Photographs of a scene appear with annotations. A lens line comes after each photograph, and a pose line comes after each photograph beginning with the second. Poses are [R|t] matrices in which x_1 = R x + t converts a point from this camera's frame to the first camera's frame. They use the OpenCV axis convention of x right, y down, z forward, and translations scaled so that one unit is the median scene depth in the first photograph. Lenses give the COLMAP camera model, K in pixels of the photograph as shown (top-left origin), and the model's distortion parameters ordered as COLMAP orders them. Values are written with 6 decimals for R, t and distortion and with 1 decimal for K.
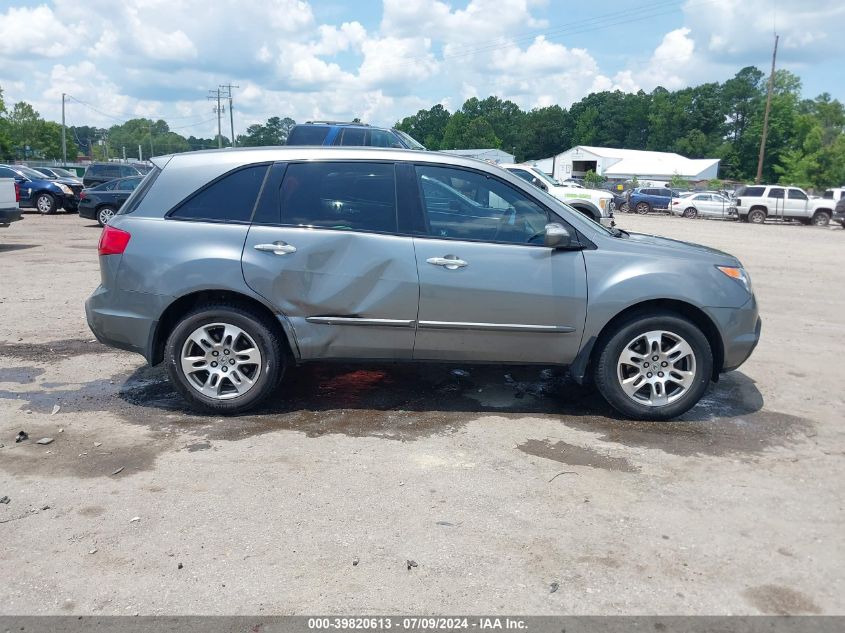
lens RADIAL K [[723.5, 0, 422.5], [0, 723.5, 316.5], [0, 0, 1]] dist [0.008845, -0.014717]
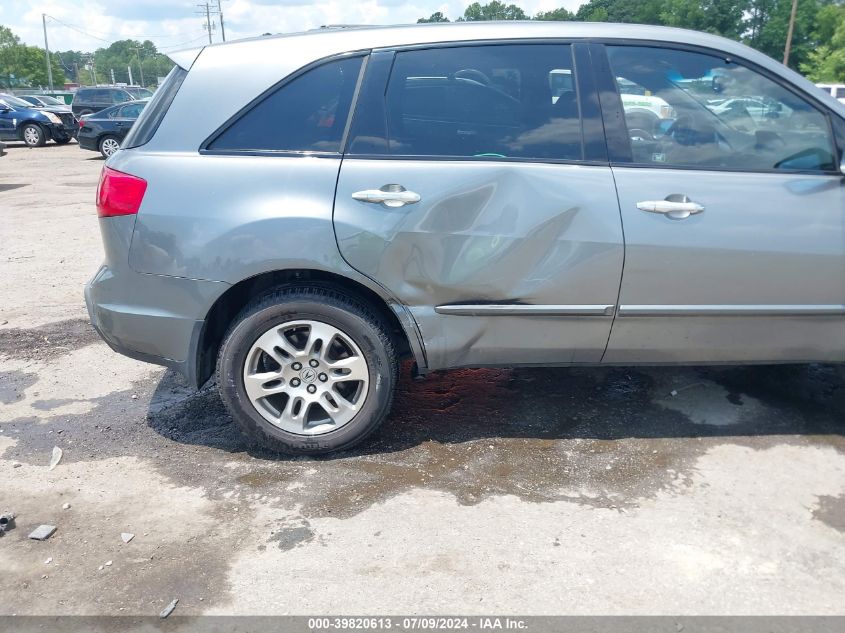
lens RADIAL K [[723.5, 0, 422.5], [0, 723.5, 316.5], [0, 0, 1]] dist [0.008845, -0.014717]
pose [[0.999278, -0.037158, -0.007882, -0.159860], [0.037802, 0.993161, 0.110464, -0.055957], [0.003724, -0.110683, 0.993849, 0.352318]]
